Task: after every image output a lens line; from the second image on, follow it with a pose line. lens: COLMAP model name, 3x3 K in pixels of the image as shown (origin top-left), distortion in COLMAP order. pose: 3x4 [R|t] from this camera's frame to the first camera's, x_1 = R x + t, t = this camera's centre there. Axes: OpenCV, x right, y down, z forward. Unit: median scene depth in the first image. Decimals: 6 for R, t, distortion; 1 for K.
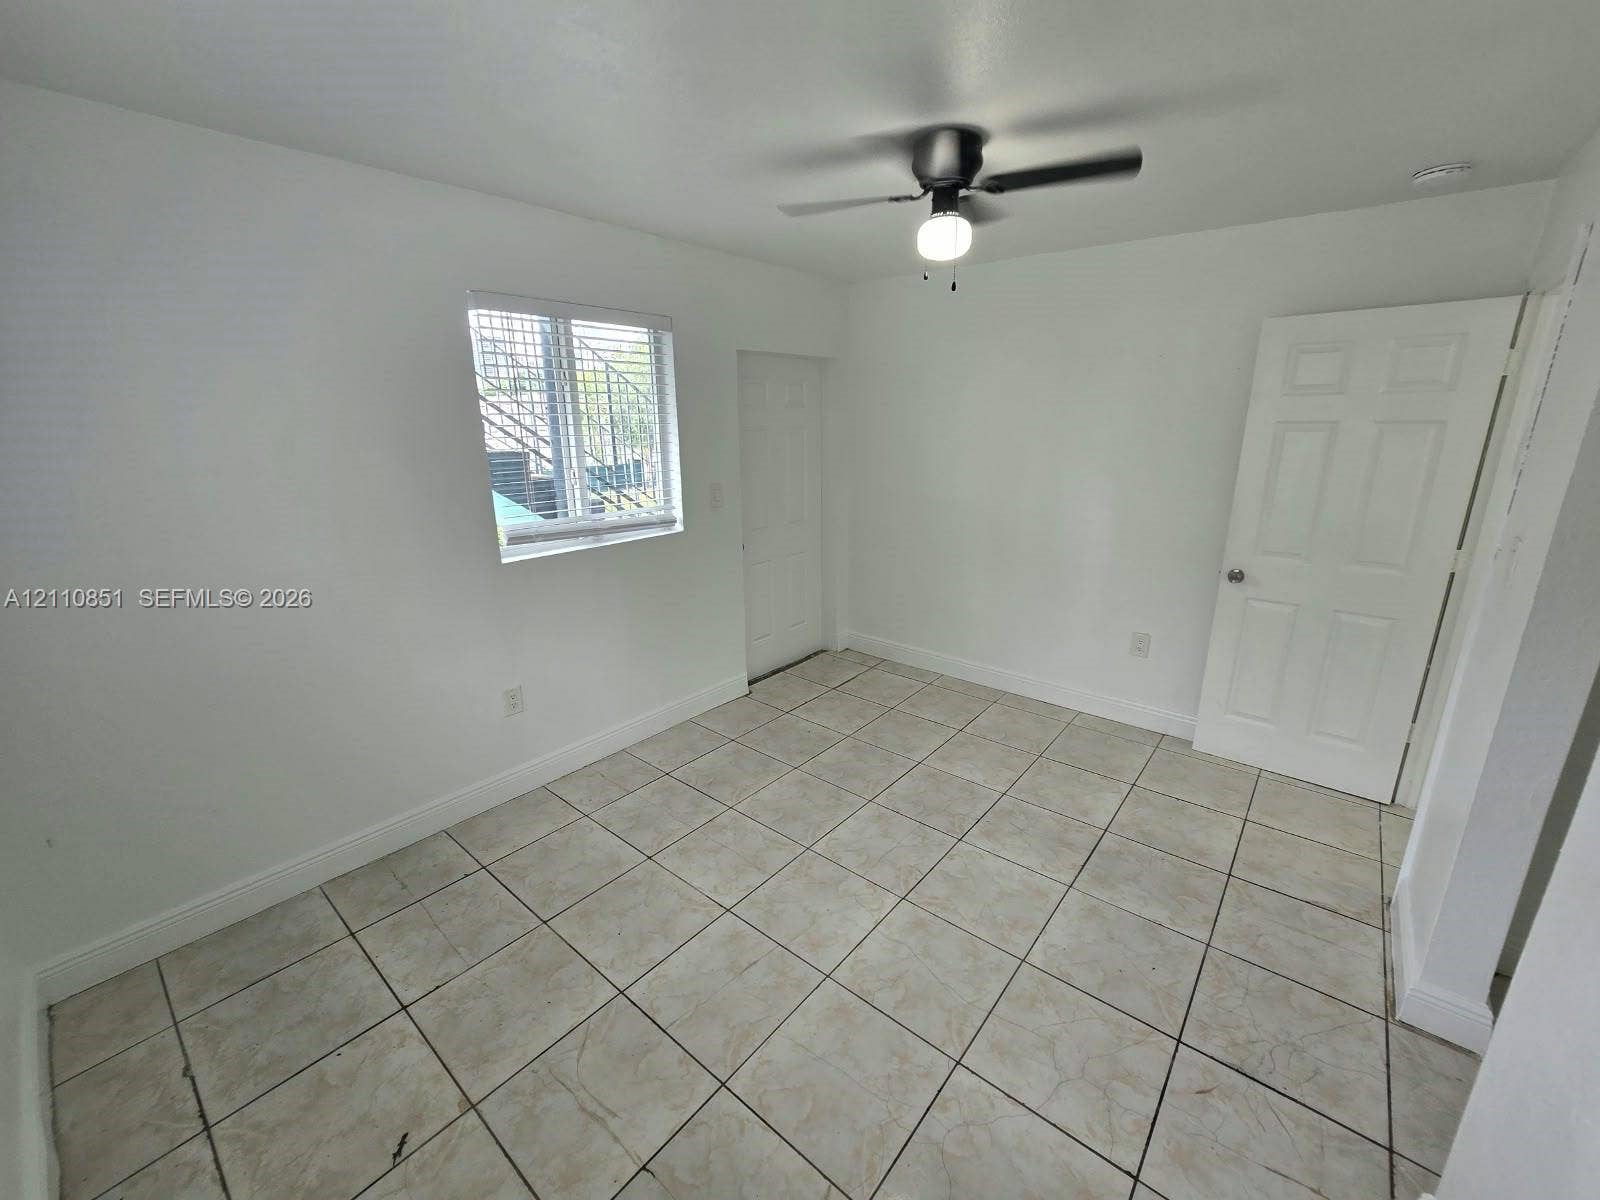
lens RADIAL K [[657.1, 0, 795.4], [0, 657.1, 598.2], [0, 0, 1]] dist [-0.003609, -0.000845]
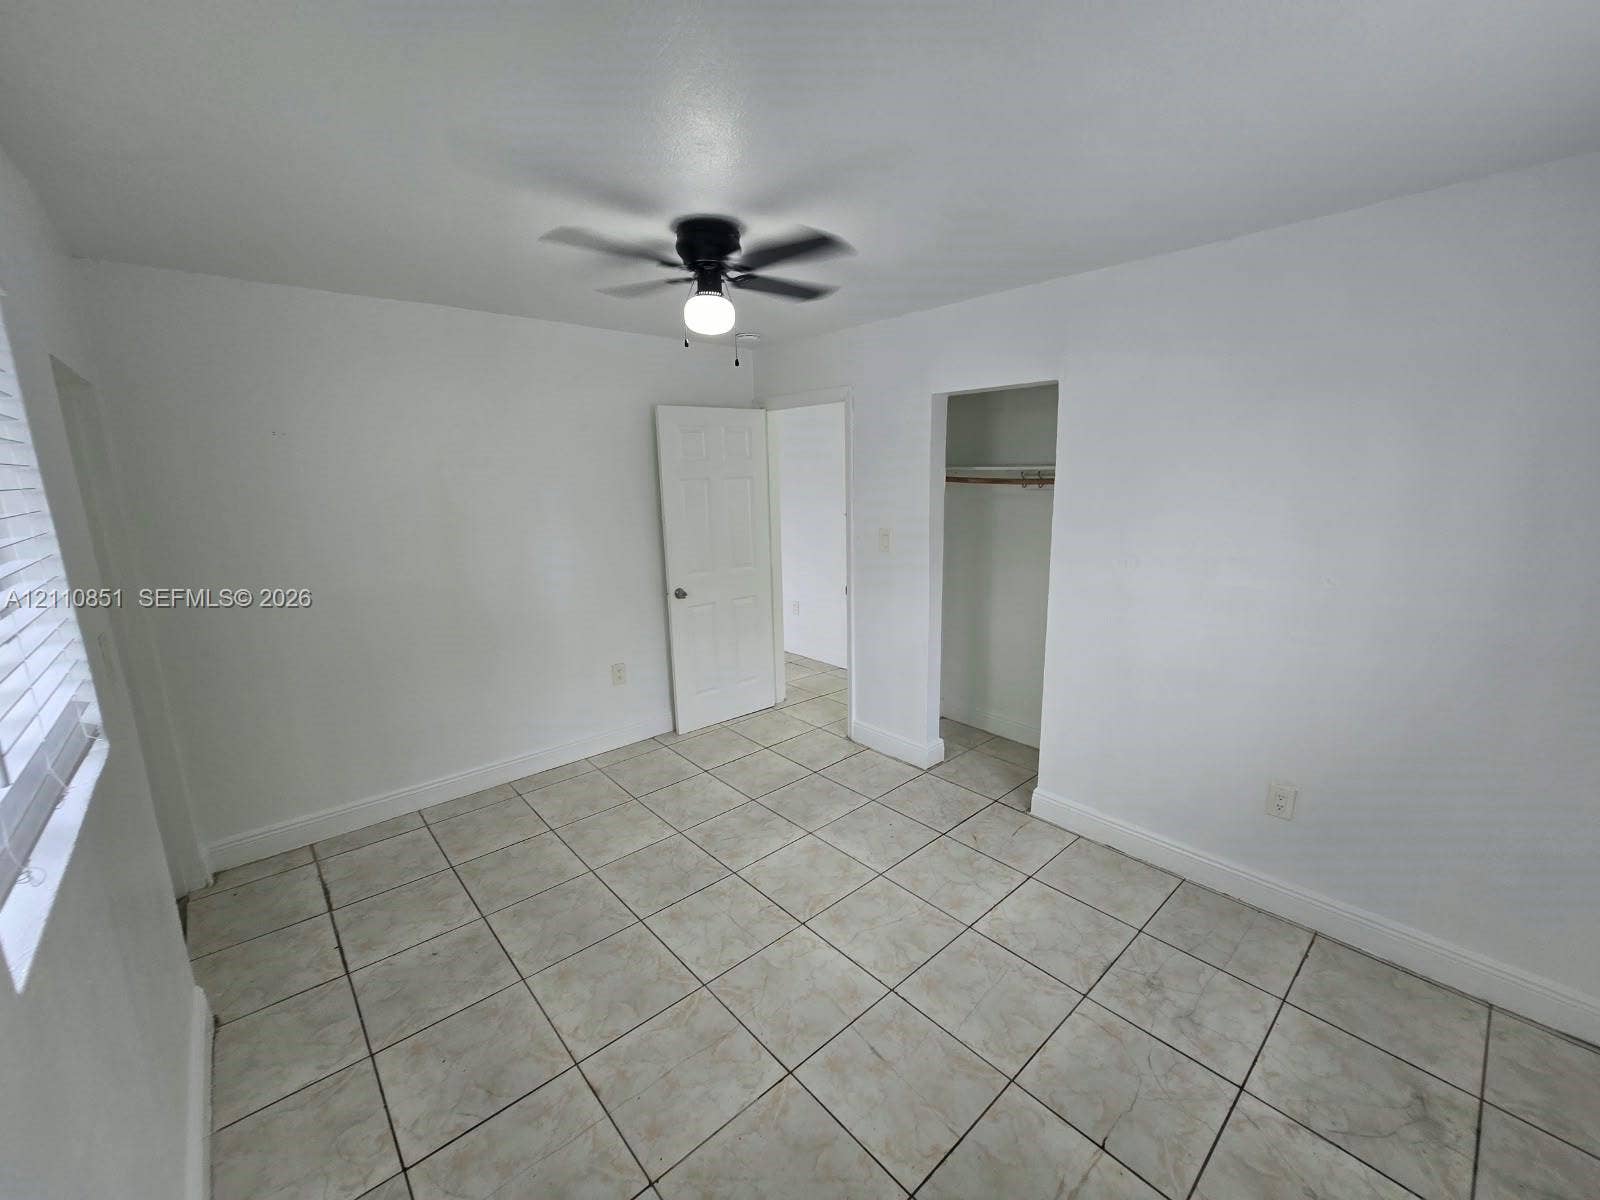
lens RADIAL K [[657.1, 0, 811.0], [0, 657.1, 597.7], [0, 0, 1]] dist [-0.003609, -0.000845]
pose [[0.132777, -0.193026, 0.972168, -0.694935], [0.281535, 0.947796, 0.149735, -0.178035], [-0.950320, 0.253818, 0.180189, 0.606325]]
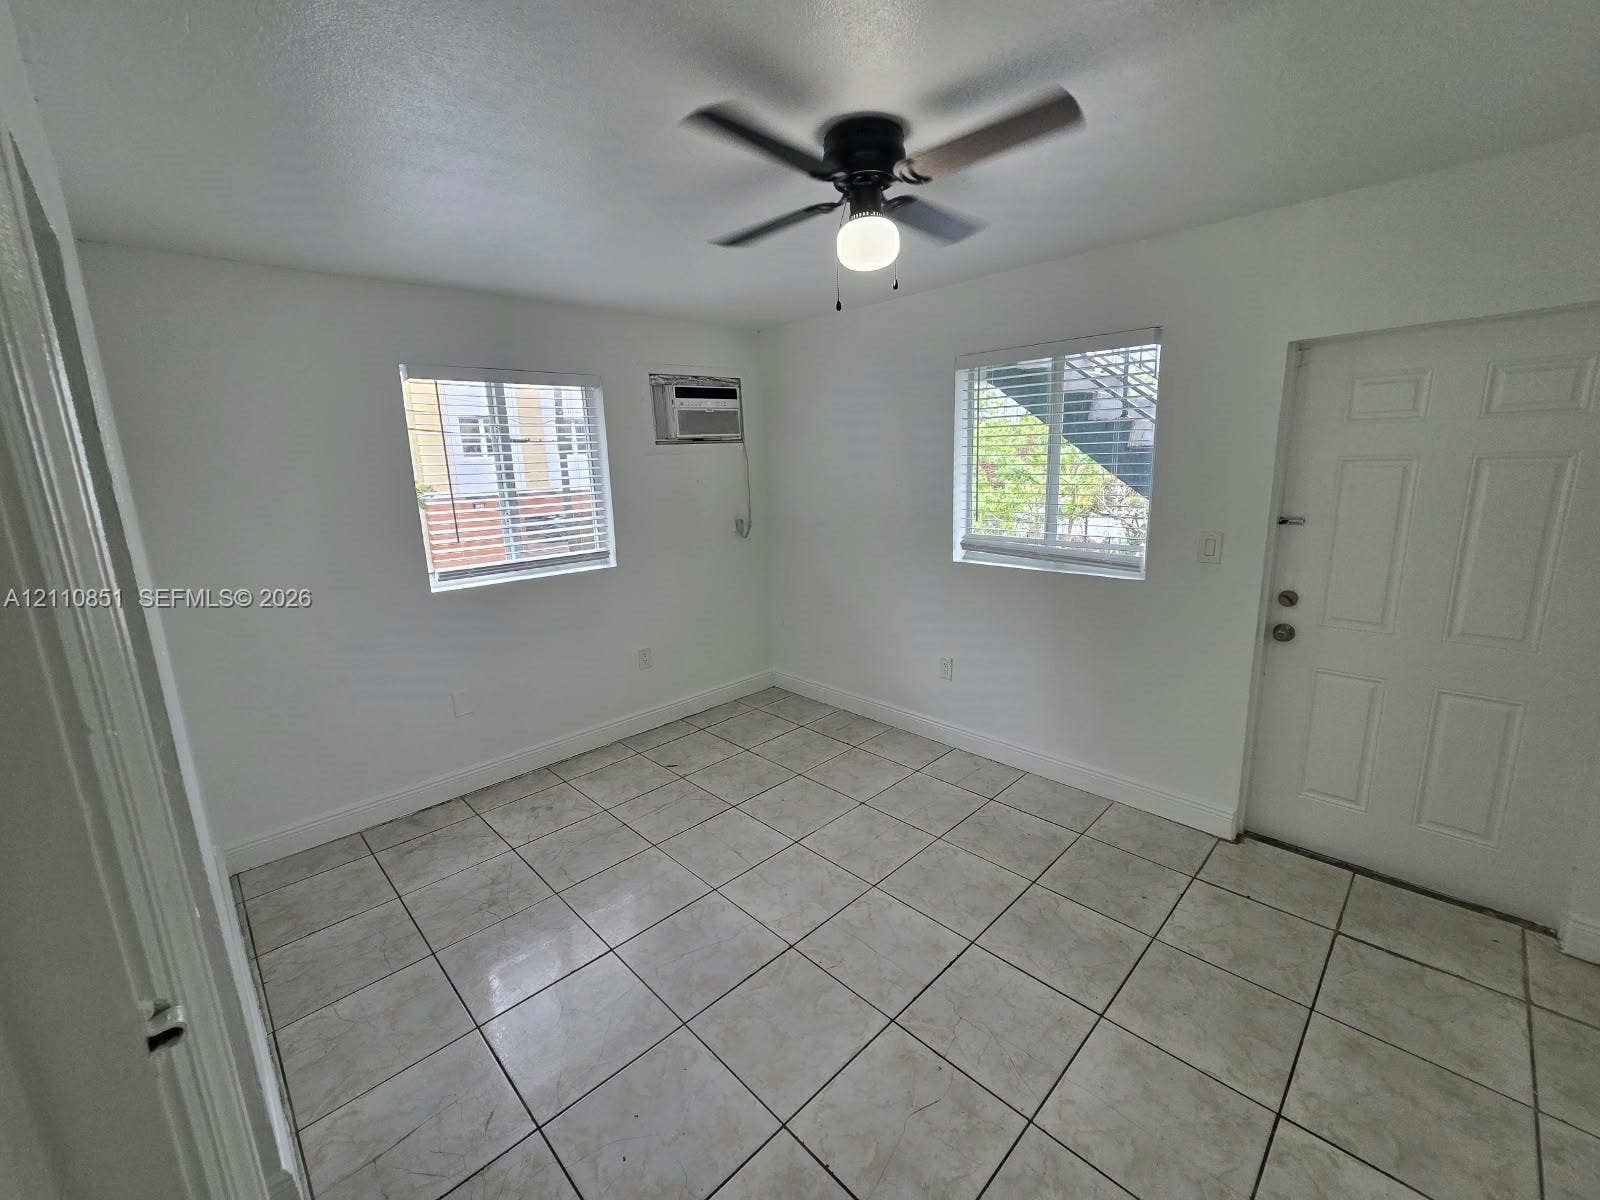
lens RADIAL K [[653.5, 0, 814.5], [0, 653.5, 600.6], [0, 0, 1]] dist [-0.002653, 0.000159]
pose [[-0.085109, 0.222748, -0.971154, 0.896355], [-0.237573, 0.942041, 0.236891, -0.234201], [0.967634, 0.250882, -0.027257, 0.851672]]
